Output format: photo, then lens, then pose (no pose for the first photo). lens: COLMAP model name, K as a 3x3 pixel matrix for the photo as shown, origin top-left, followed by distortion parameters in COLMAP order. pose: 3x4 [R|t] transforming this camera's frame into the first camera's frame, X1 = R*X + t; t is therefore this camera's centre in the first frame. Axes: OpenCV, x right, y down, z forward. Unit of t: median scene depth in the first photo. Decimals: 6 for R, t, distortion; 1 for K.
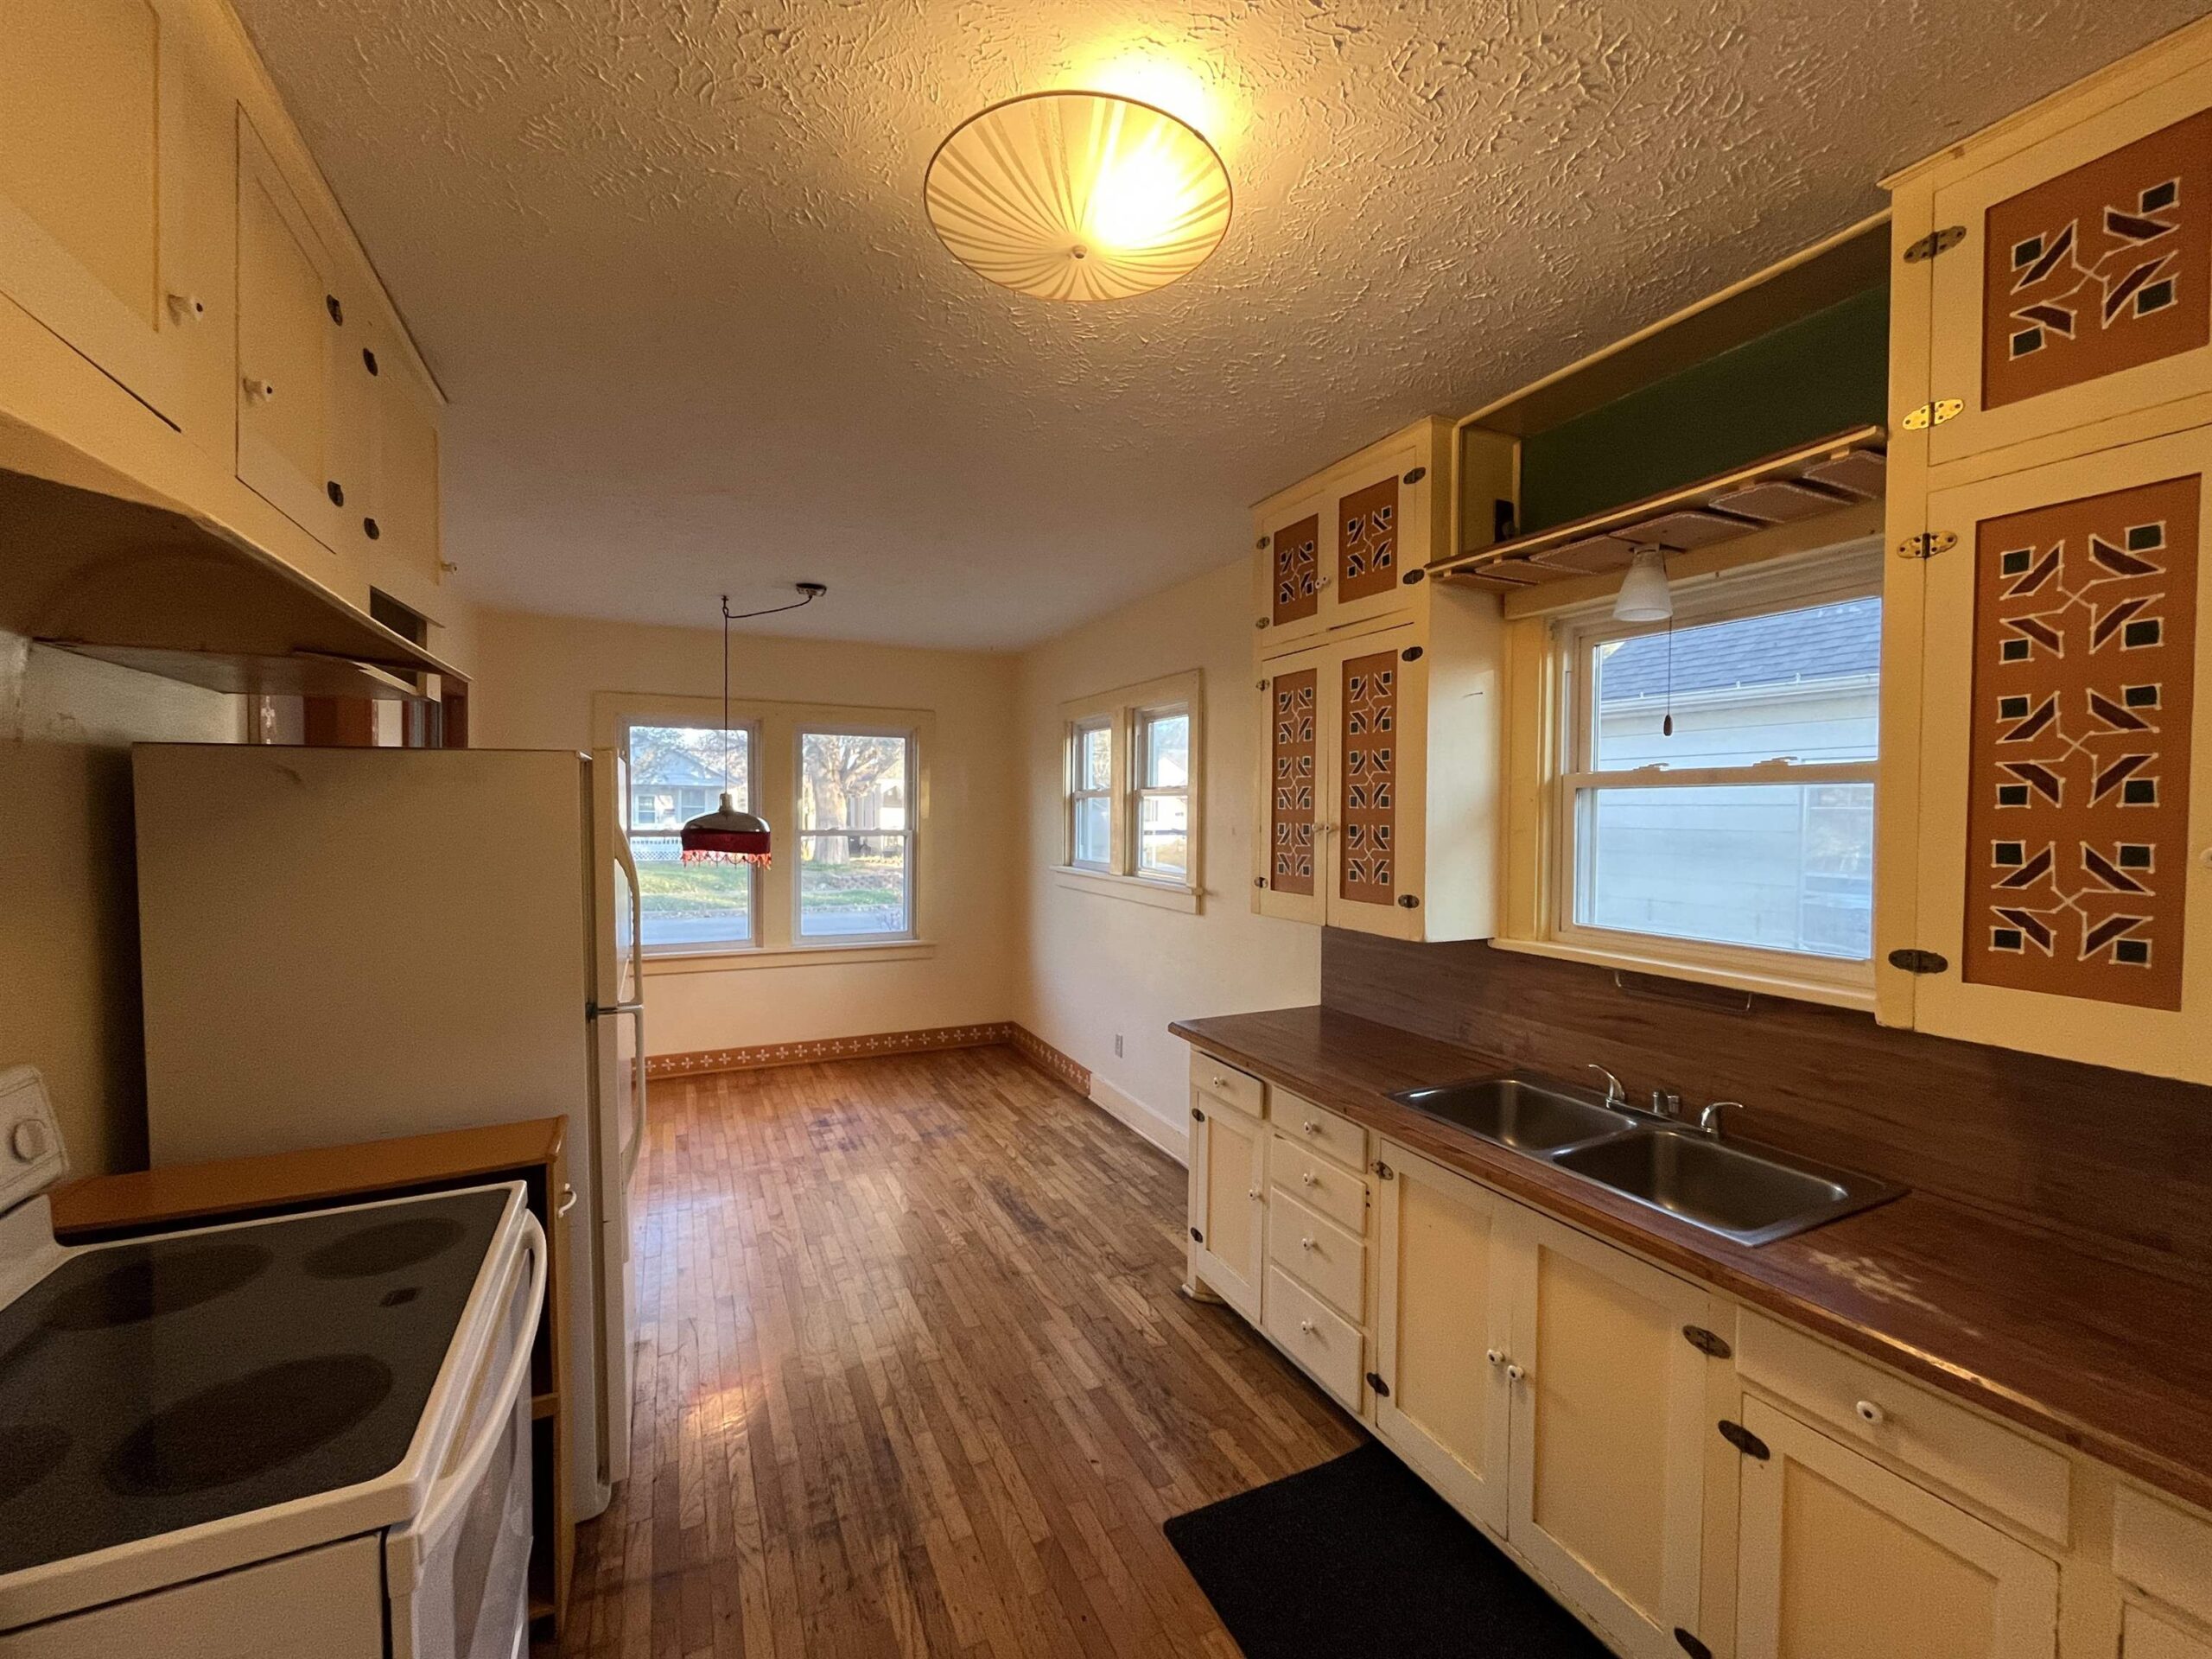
lens RADIAL K [[905.5, 0, 1107.5], [0, 905.5, 834.8], [0, 0, 1]] dist [-0.005375, 0.000139]
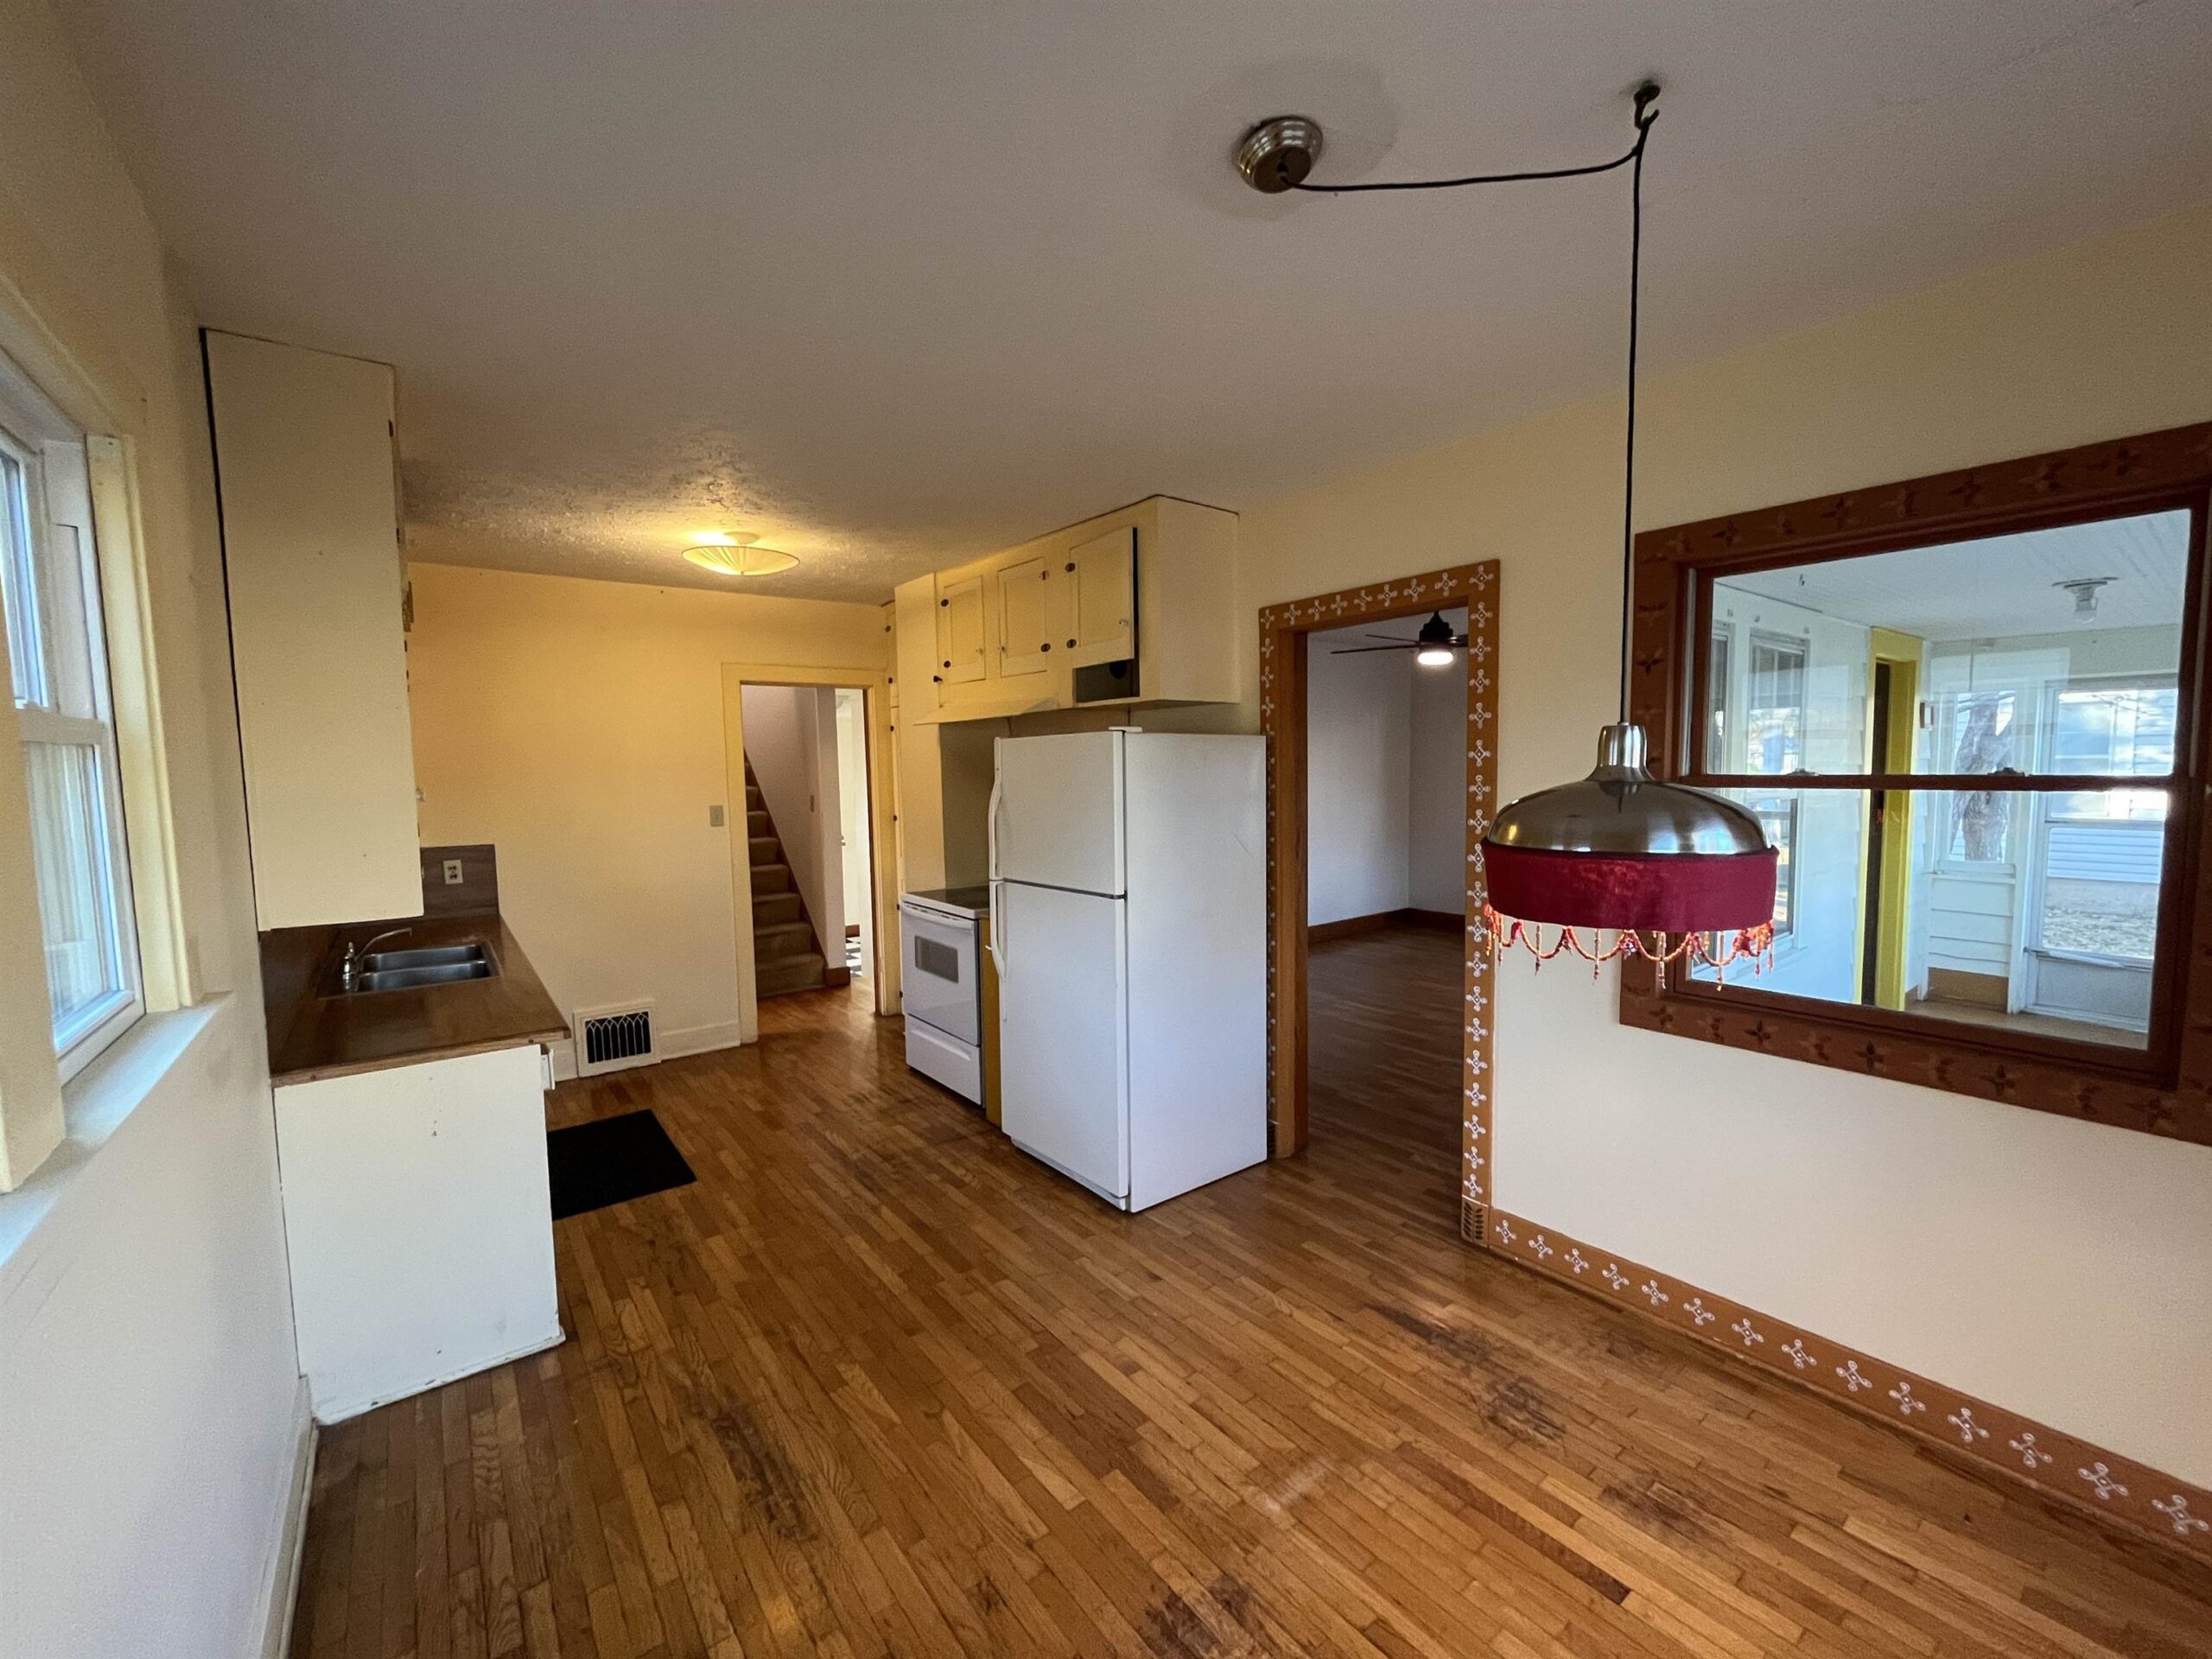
lens RADIAL K [[905.5, 0, 1107.5], [0, 905.5, 834.8], [0, 0, 1]] dist [-0.005375, 0.000139]
pose [[-0.978841, 0.023460, -0.203274, -0.151656], [0.002040, 0.994475, 0.104950, -0.036064], [0.204613, 0.102315, -0.973481, 1.117464]]
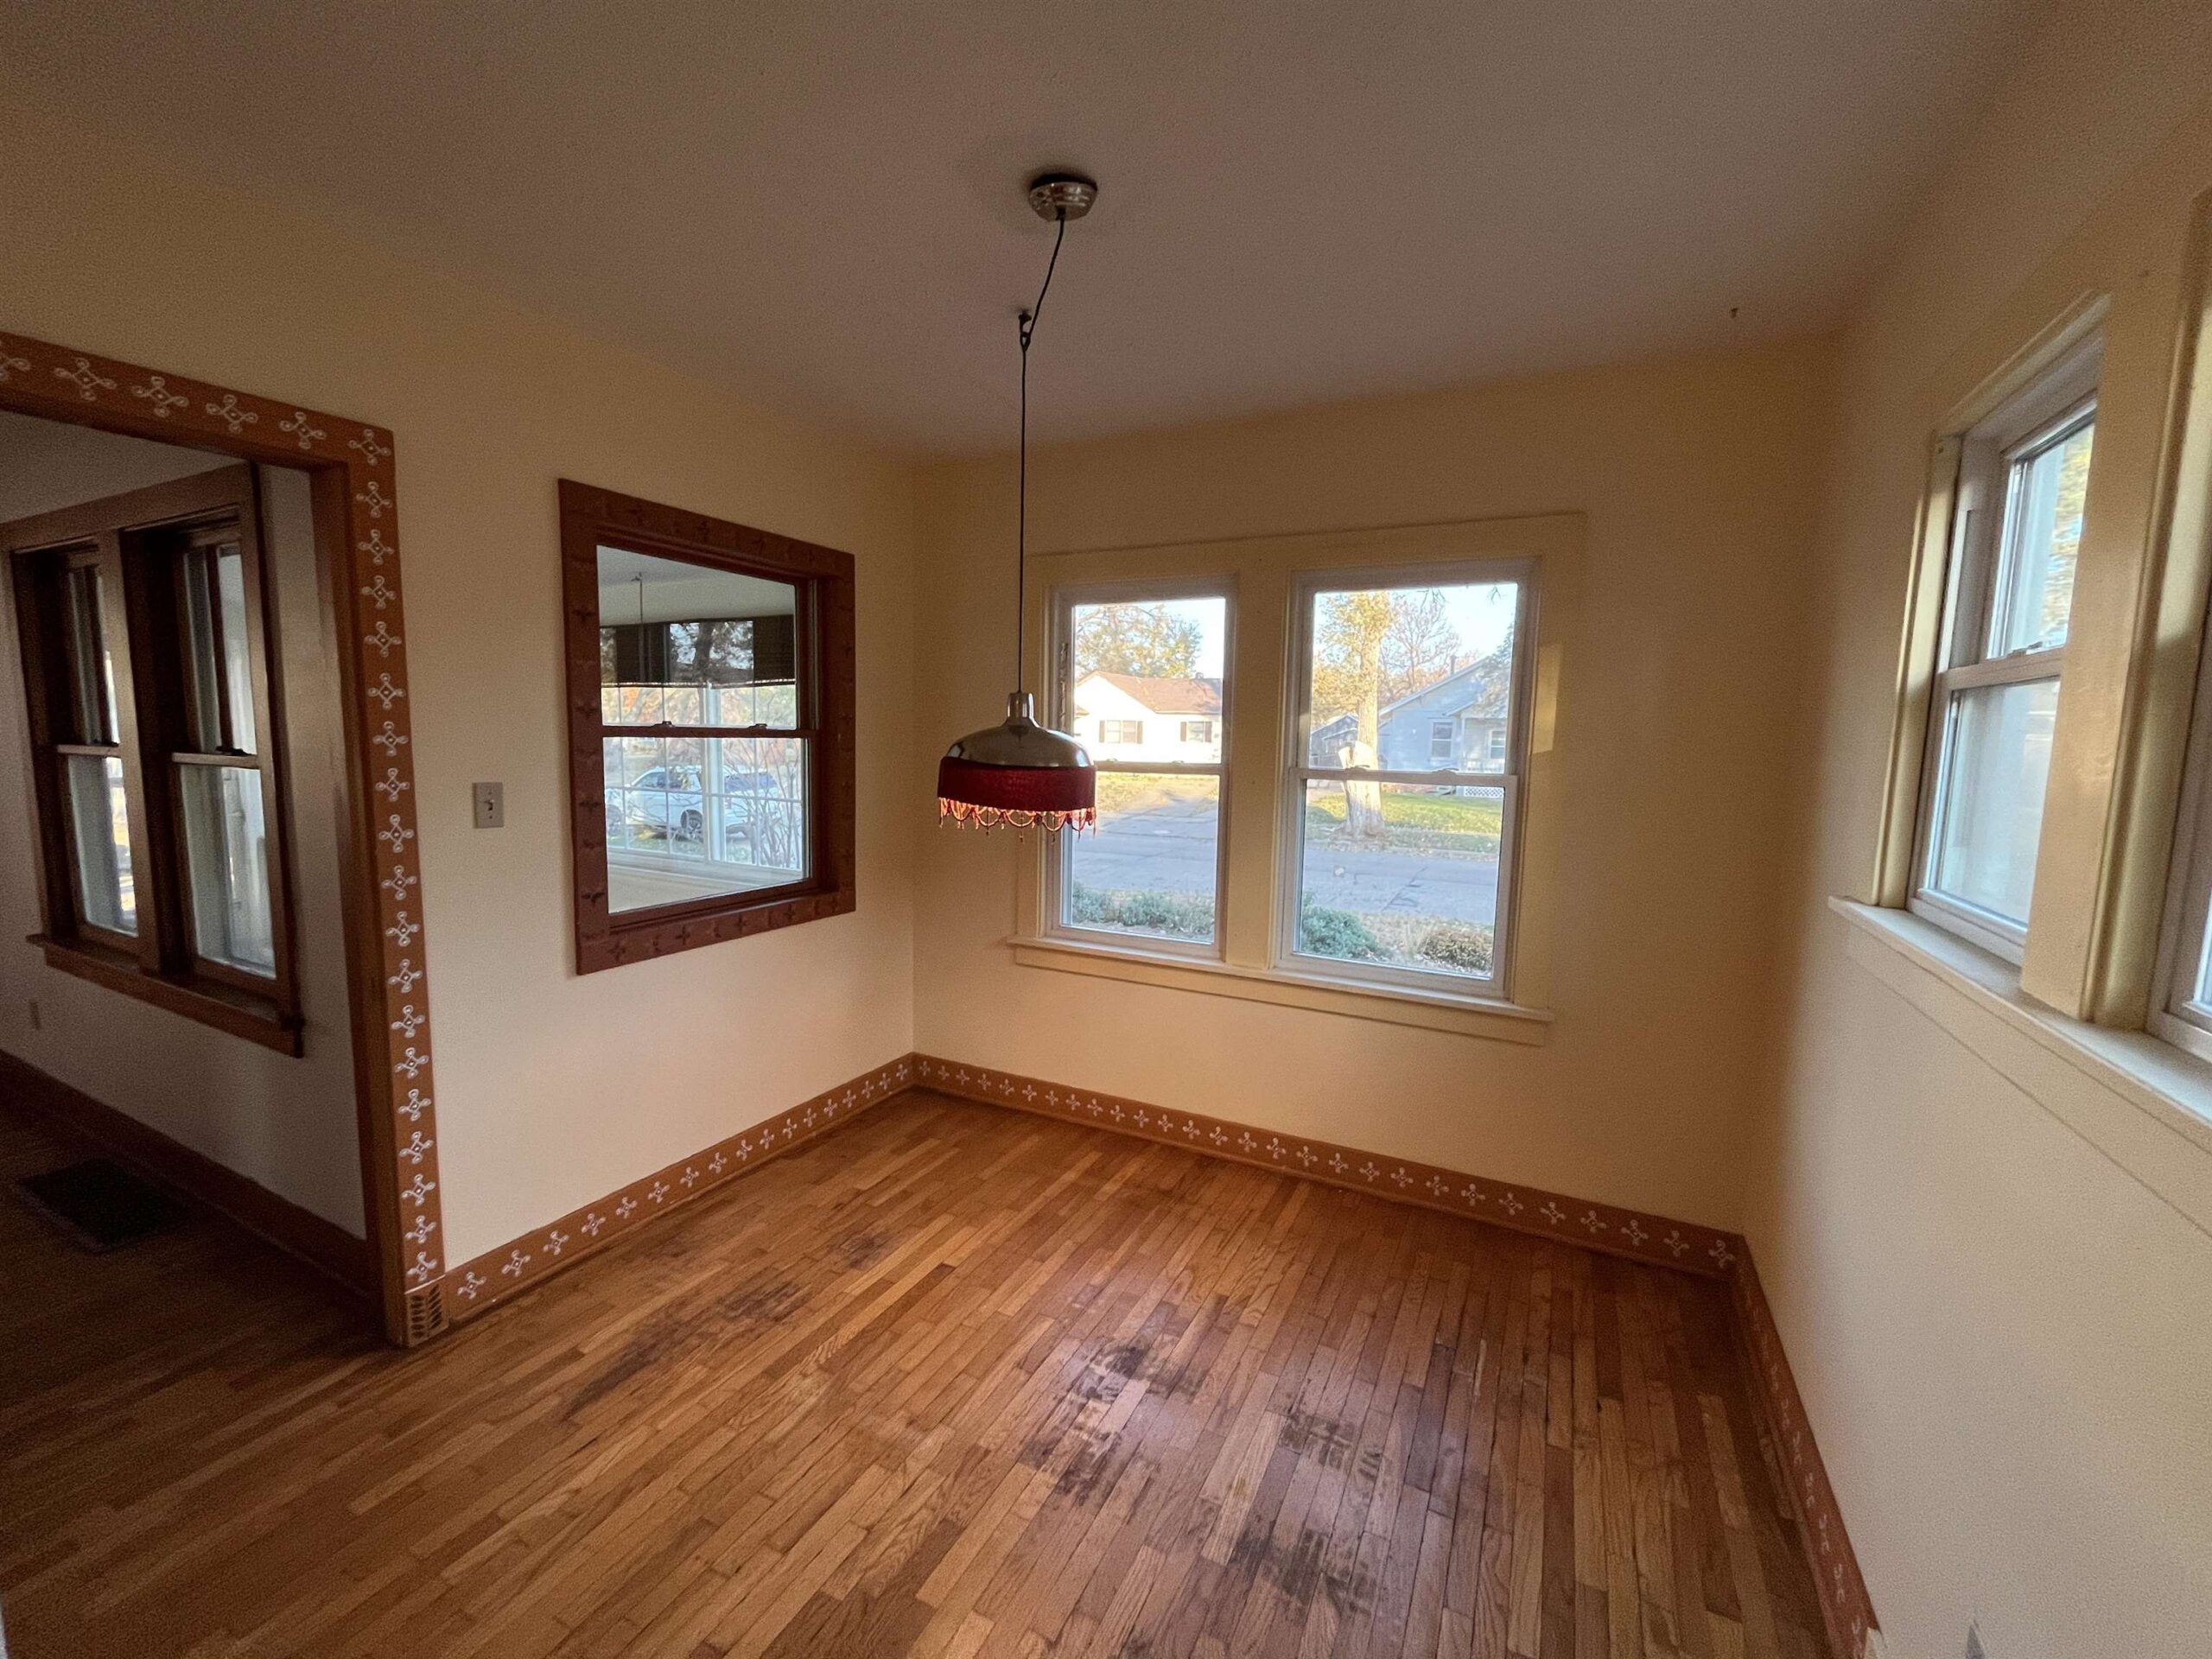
lens RADIAL K [[905.5, 0, 1107.5], [0, 905.5, 834.8], [0, 0, 1]] dist [-0.005375, 0.000139]
pose [[0.607978, 0.092071, -0.788597, 0.037221], [-0.035553, 0.995414, 0.088807, -0.010068], [0.793157, -0.025956, 0.608464, 0.620111]]
